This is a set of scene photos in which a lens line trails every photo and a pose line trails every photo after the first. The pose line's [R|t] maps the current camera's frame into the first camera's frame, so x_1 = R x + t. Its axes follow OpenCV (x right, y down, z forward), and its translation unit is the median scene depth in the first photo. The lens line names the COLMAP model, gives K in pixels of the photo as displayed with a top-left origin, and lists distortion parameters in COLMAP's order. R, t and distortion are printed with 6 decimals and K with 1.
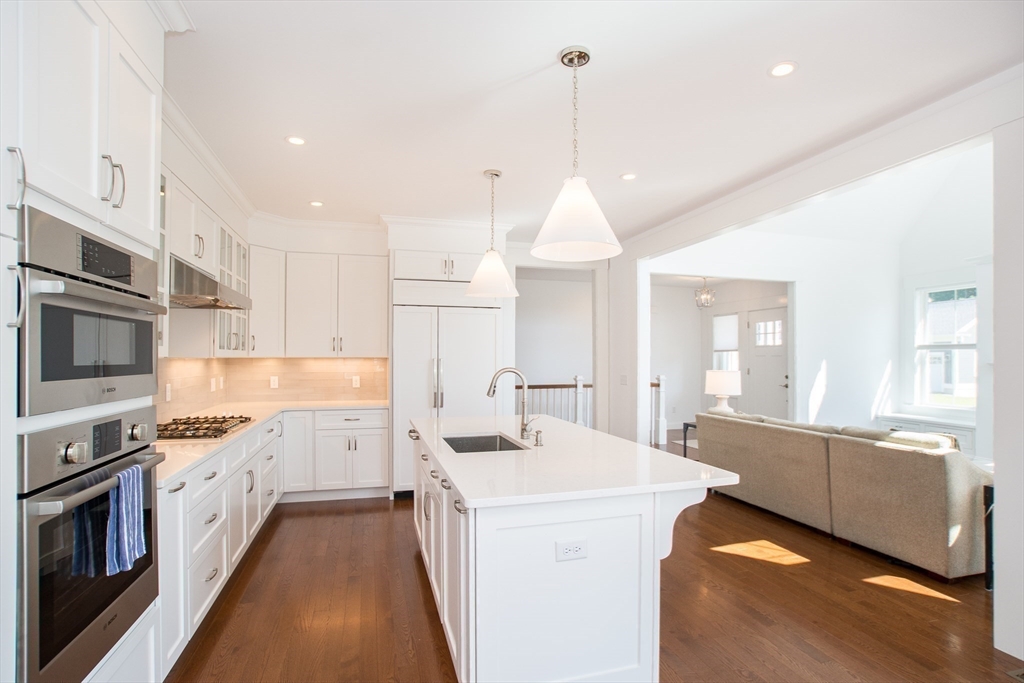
lens RADIAL K [[509.3, 0, 504.9], [0, 509.3, 347.8], [0, 0, 1]] dist [-0.036964, 0.003542]
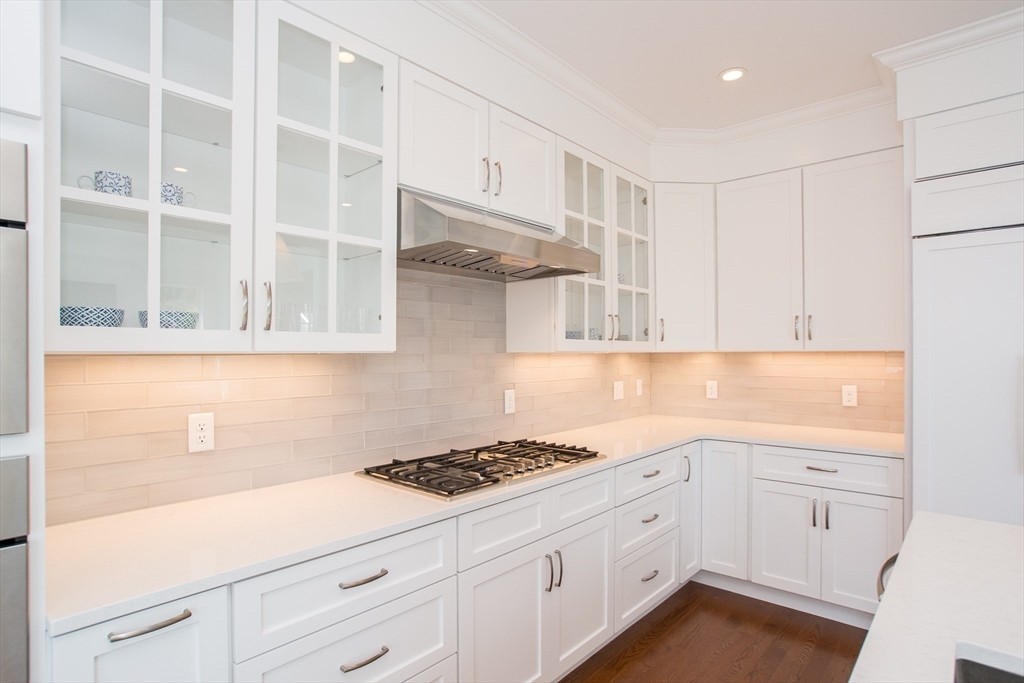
lens RADIAL K [[533.8, 0, 499.4], [0, 533.8, 356.4], [0, 0, 1]] dist [-0.042766, 0.003058]
pose [[0.542323, 0.000189, -0.840170, -0.025064], [0.021643, 0.999665, 0.014195, 0.009160], [0.839891, -0.025882, 0.542137, 0.393013]]
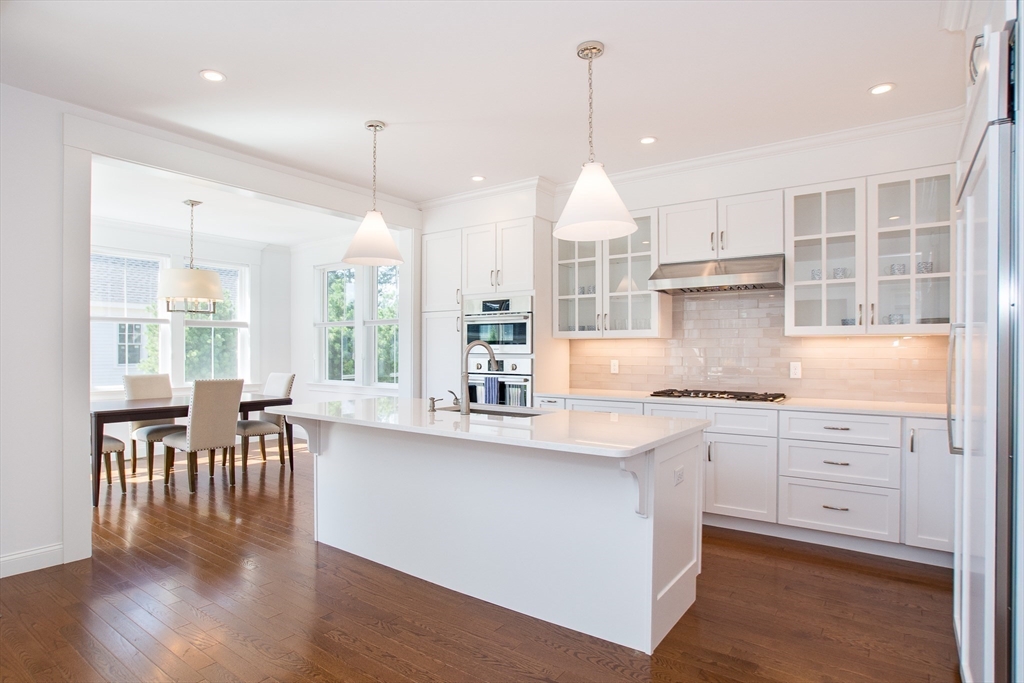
lens RADIAL K [[560.9, 0, 514.8], [0, 560.9, 348.1], [0, 0, 1]] dist [-0.037377, -0.000234]
pose [[-0.759058, -0.001909, -0.651021, 0.361890], [0.011728, 0.999793, -0.016605, 0.038308], [0.650918, -0.020240, -0.758878, 1.030018]]
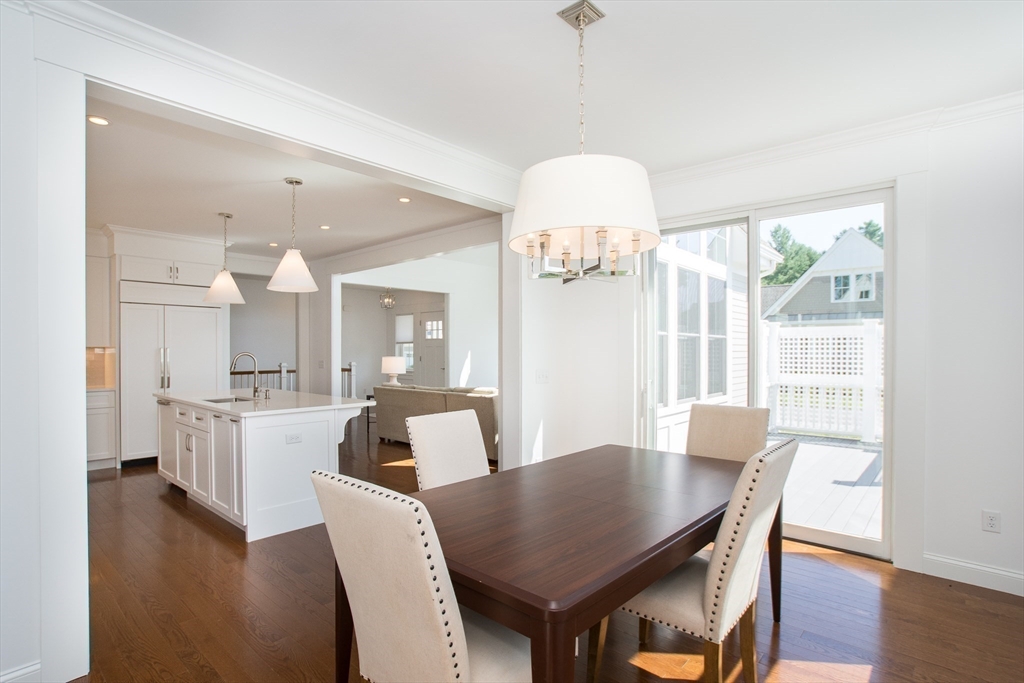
lens RADIAL K [[509.3, 0, 503.0], [0, 509.3, 350.4], [0, 0, 1]] dist [-0.036964, 0.003542]
pose [[0.841582, -0.003794, 0.540117, -0.089786], [-0.007423, 0.999800, 0.018590, -0.000792], [-0.540079, -0.019655, 0.841385, -0.407599]]
